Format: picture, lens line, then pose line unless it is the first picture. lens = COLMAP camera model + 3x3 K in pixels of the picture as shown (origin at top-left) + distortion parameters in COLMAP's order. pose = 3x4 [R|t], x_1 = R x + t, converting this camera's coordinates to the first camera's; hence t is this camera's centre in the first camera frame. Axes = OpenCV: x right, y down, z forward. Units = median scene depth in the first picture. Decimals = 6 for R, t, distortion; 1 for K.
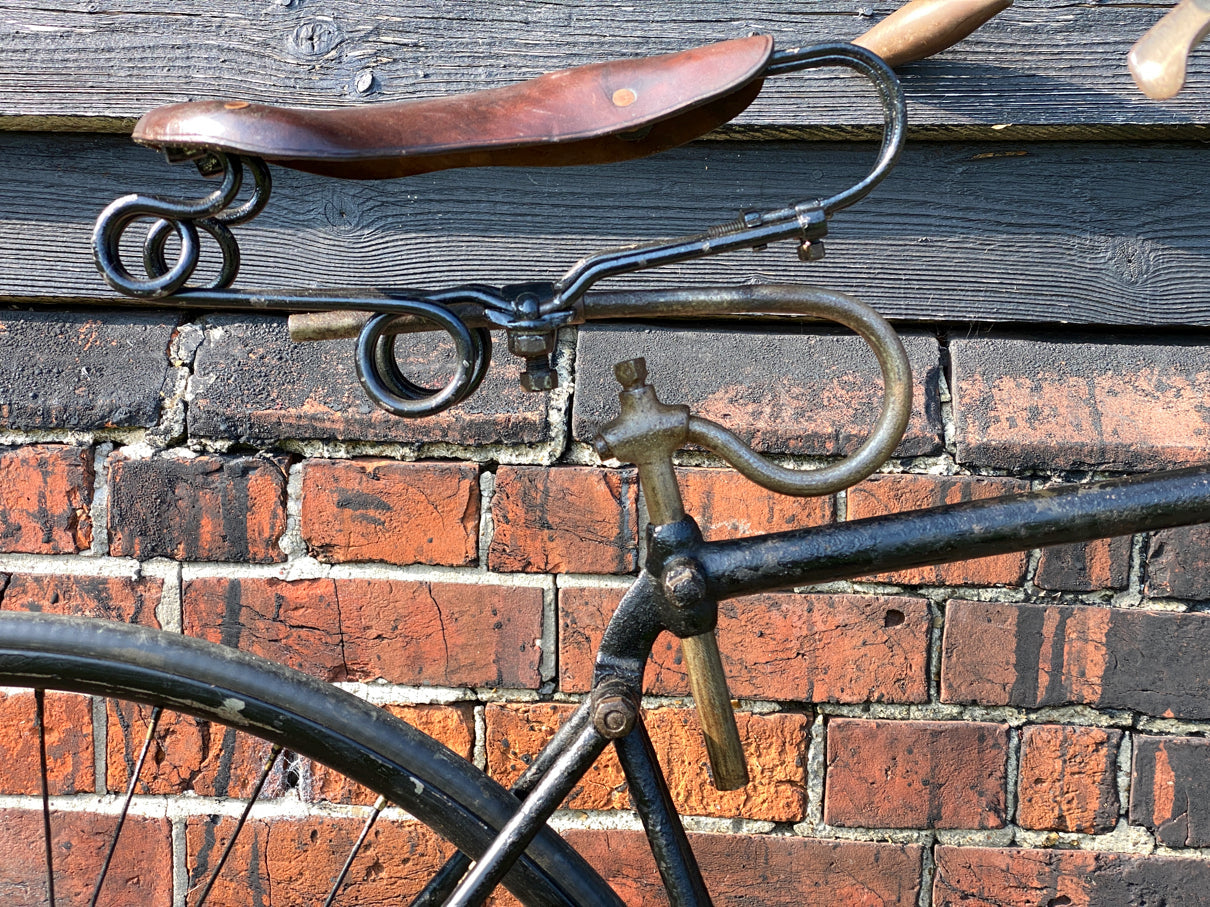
lens RADIAL K [[1829.1, 0, 619.9], [0, 1829.1, 434.8], [0, 0, 1]] dist [0.103734, 0.000000]
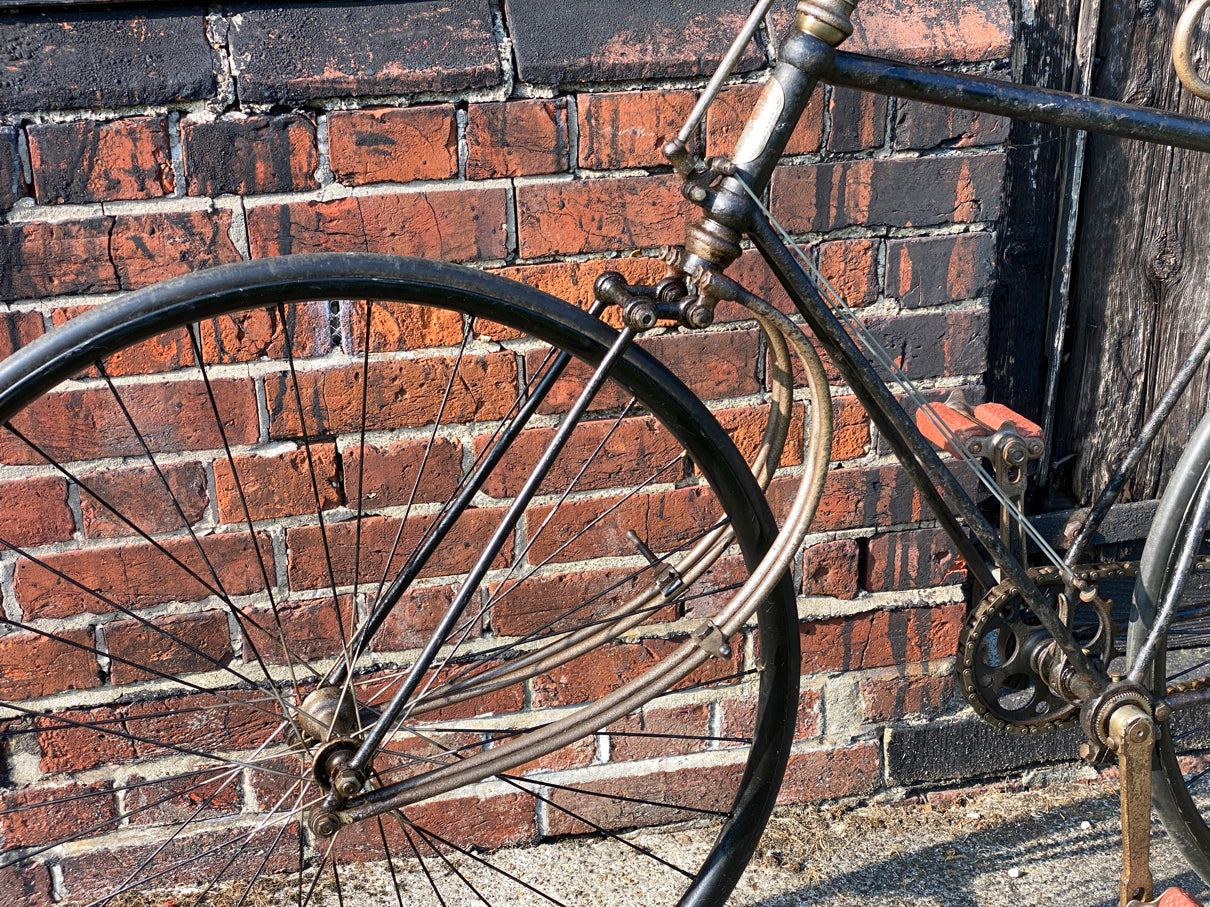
lens RADIAL K [[1829.1, 0, 602.5], [0, 1829.1, 441.0], [0, 0, 1]] dist [0.103734, 0.000000]
pose [[0.958206, -0.141628, 0.248561, -0.352116], [0.073340, 0.961431, 0.265090, -0.100116], [-0.276518, -0.235781, 0.931636, -0.400277]]
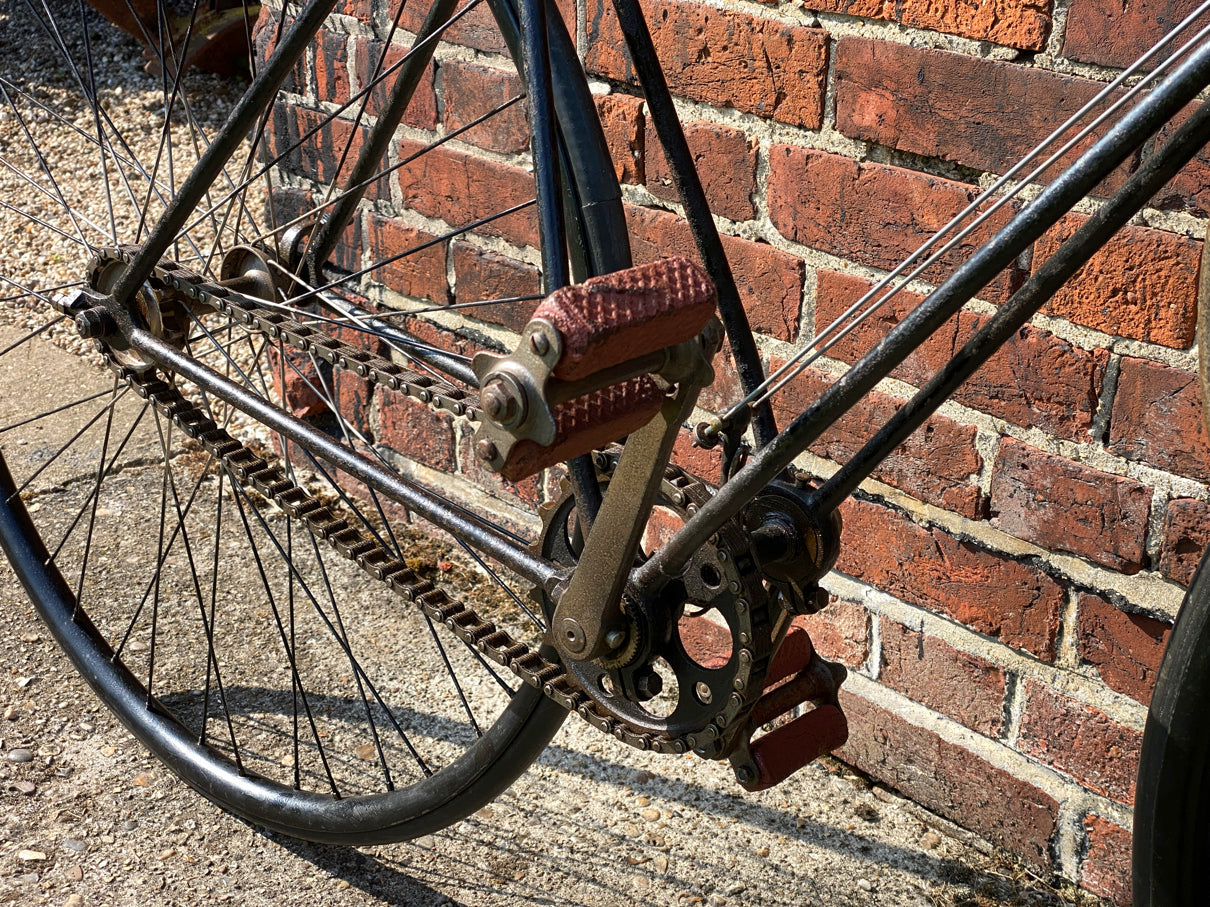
lens RADIAL K [[1829.1, 0, 581.3], [0, 1829.1, 464.3], [0, 0, 1]] dist [0.103734, 0.000000]
pose [[0.739630, 0.269175, -0.616841, 0.577926], [-0.098149, 0.949877, 0.296817, 0.152683], [0.665819, -0.158993, 0.728976, 0.103706]]
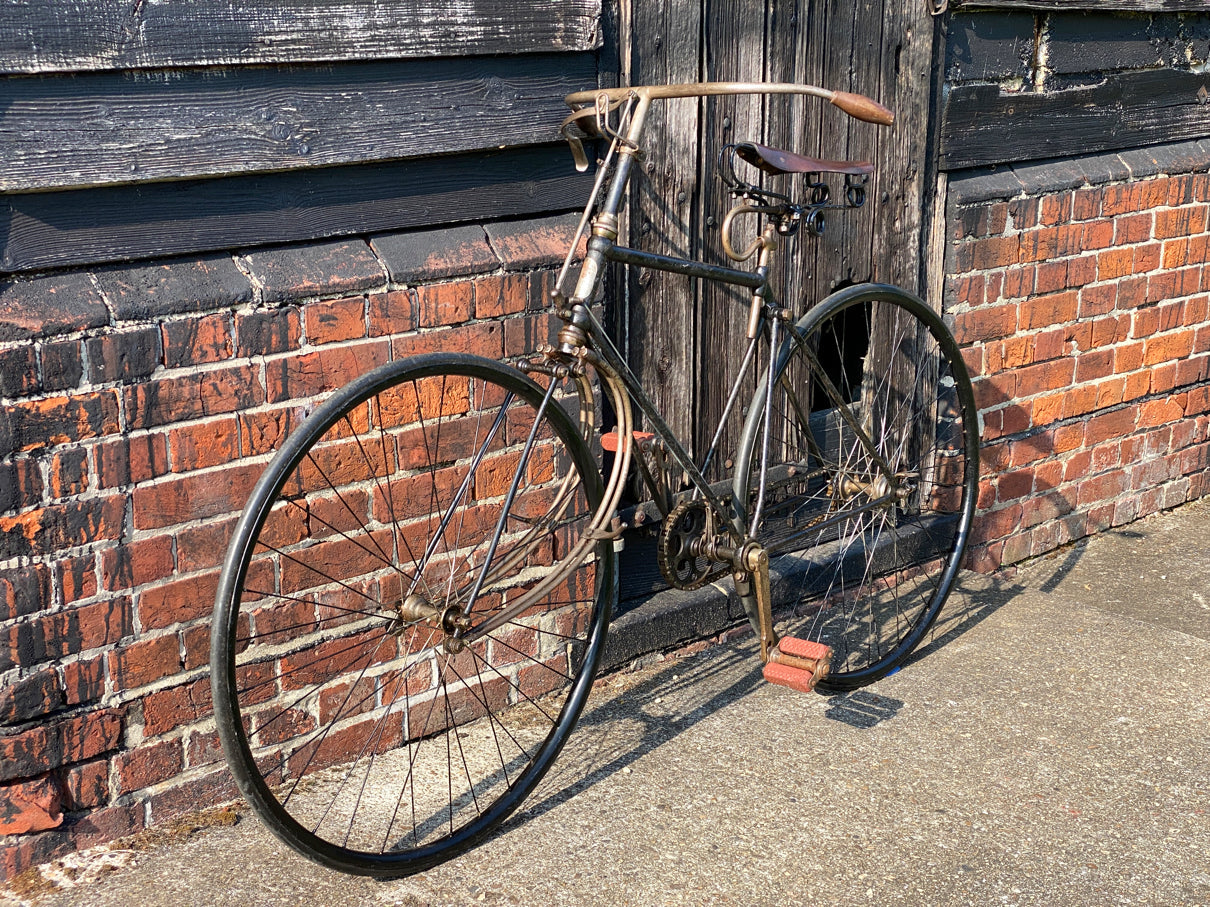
lens RADIAL K [[1829.1, 0, 627.8], [0, 1829.1, 451.5], [0, 0, 1]] dist [0.103734, 0.000000]
pose [[0.667186, -0.206880, 0.715586, -1.685818], [0.118940, 0.977921, 0.171827, -0.165702], [-0.735334, -0.029529, 0.677062, -0.991997]]
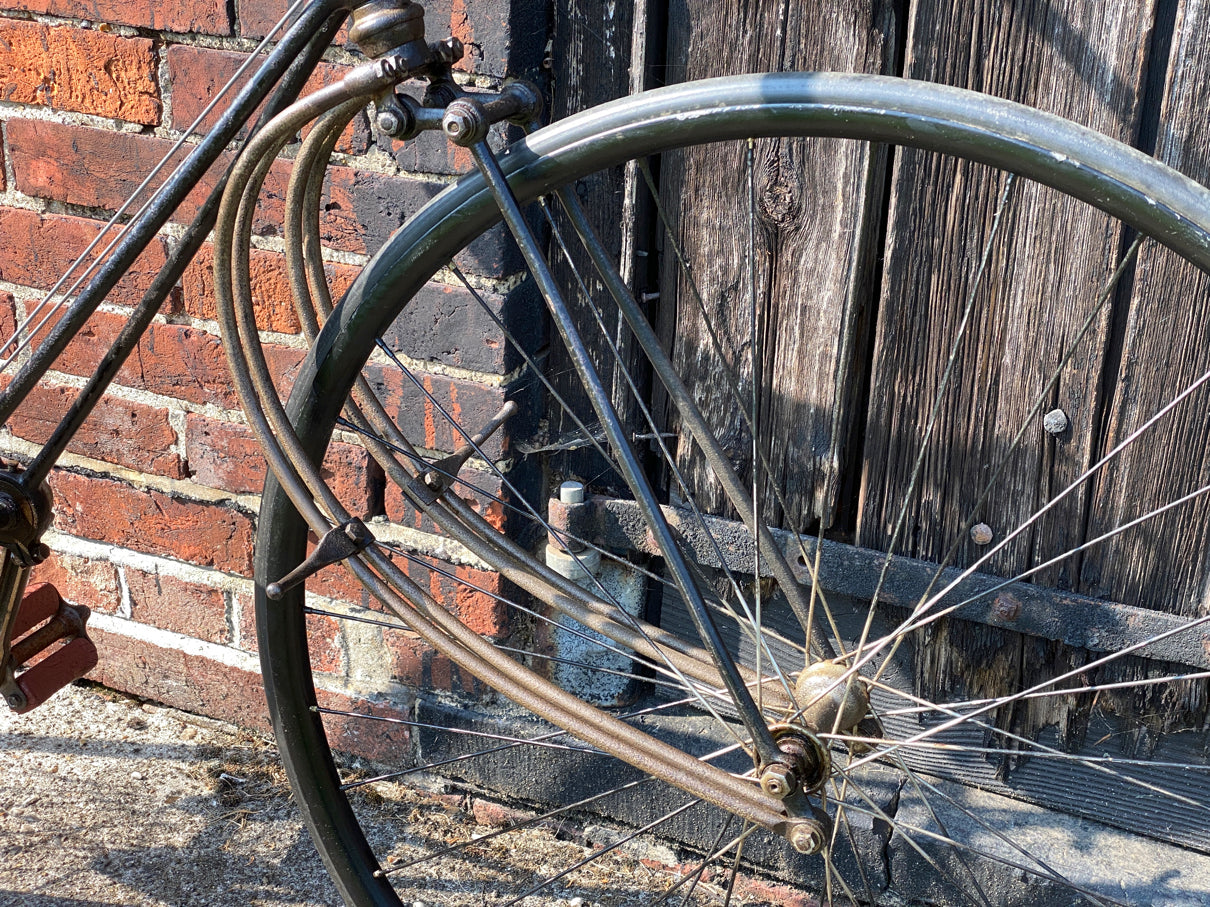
lens RADIAL K [[1829.1, 0, 603.4], [0, 1829.1, 461.8], [0, 0, 1]] dist [0.103734, 0.000000]
pose [[0.939763, 0.145345, -0.309386, 0.830742], [-0.058336, 0.960014, 0.273805, 0.064171], [0.336812, -0.239264, 0.910665, -0.129654]]
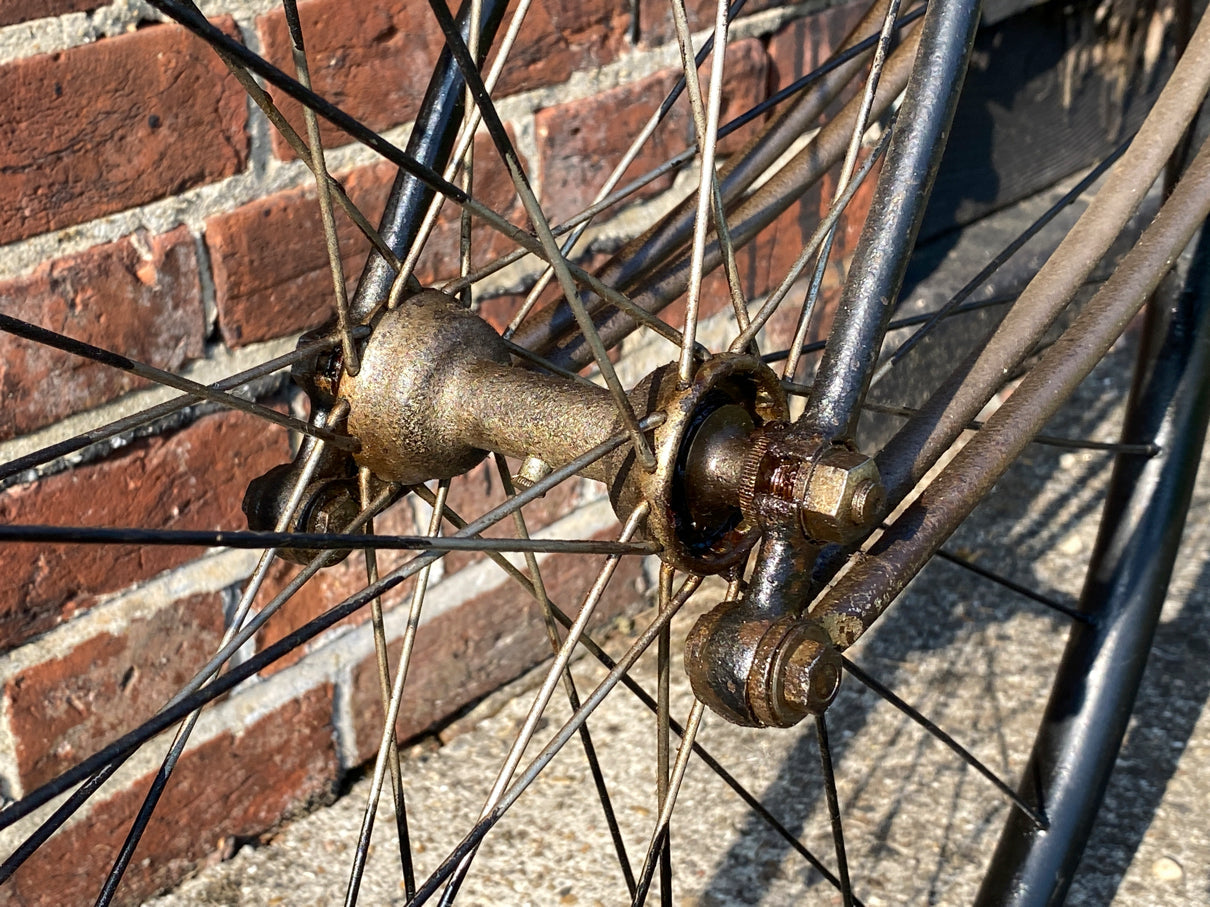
lens RADIAL K [[1829.1, 0, 595.0], [0, 1829.1, 453.6], [0, 0, 1]] dist [0.103734, 0.000000]
pose [[0.609326, -0.379380, 0.696271, -0.483705], [0.155676, 0.918258, 0.364099, 0.279886], [-0.777488, -0.113462, 0.618578, 0.520197]]
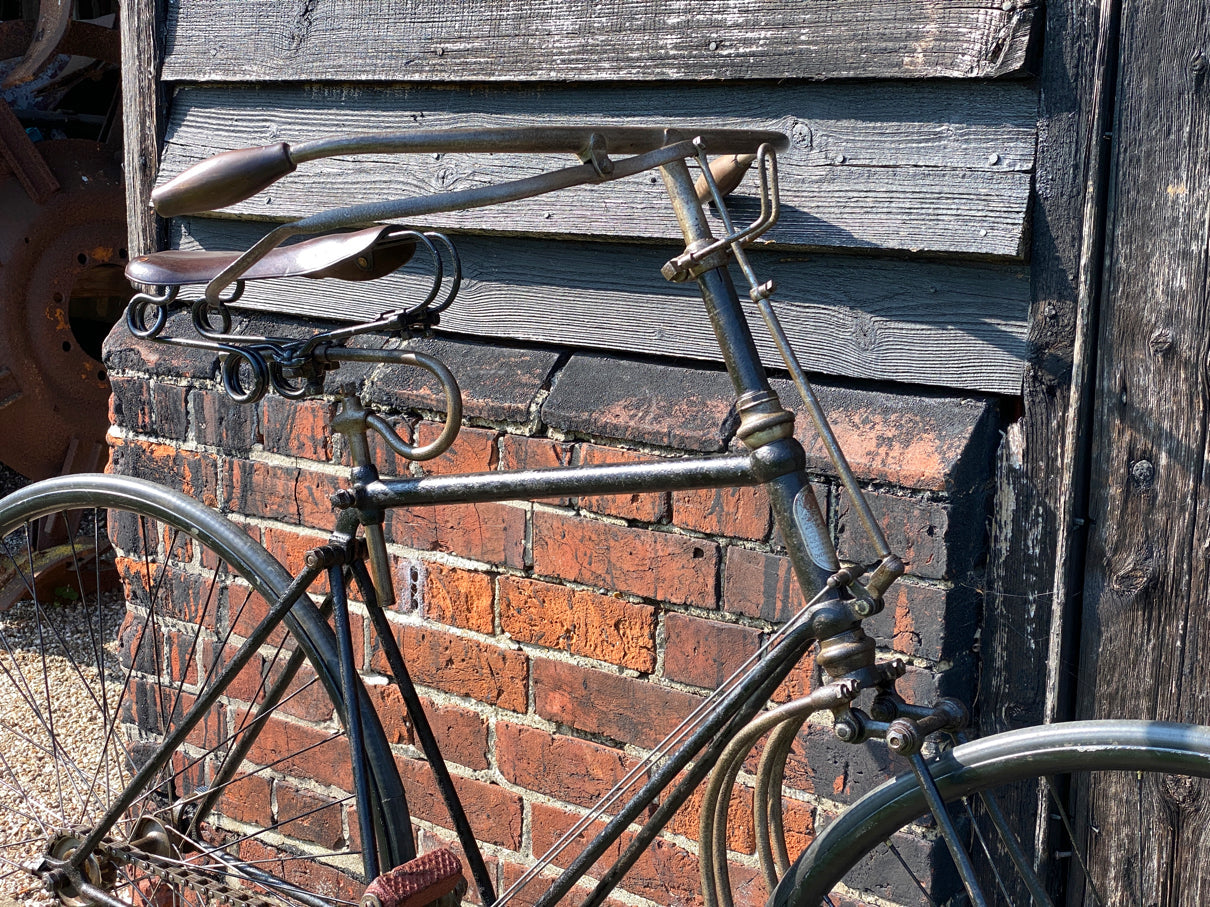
lens RADIAL K [[1829.1, 0, 588.3], [0, 1829.1, 443.1], [0, 0, 1]] dist [0.103734, 0.000000]
pose [[0.828253, 0.093156, -0.552556, 0.916847], [-0.075857, 0.995647, 0.054151, -0.070868], [0.555196, -0.002936, 0.831715, -0.352445]]
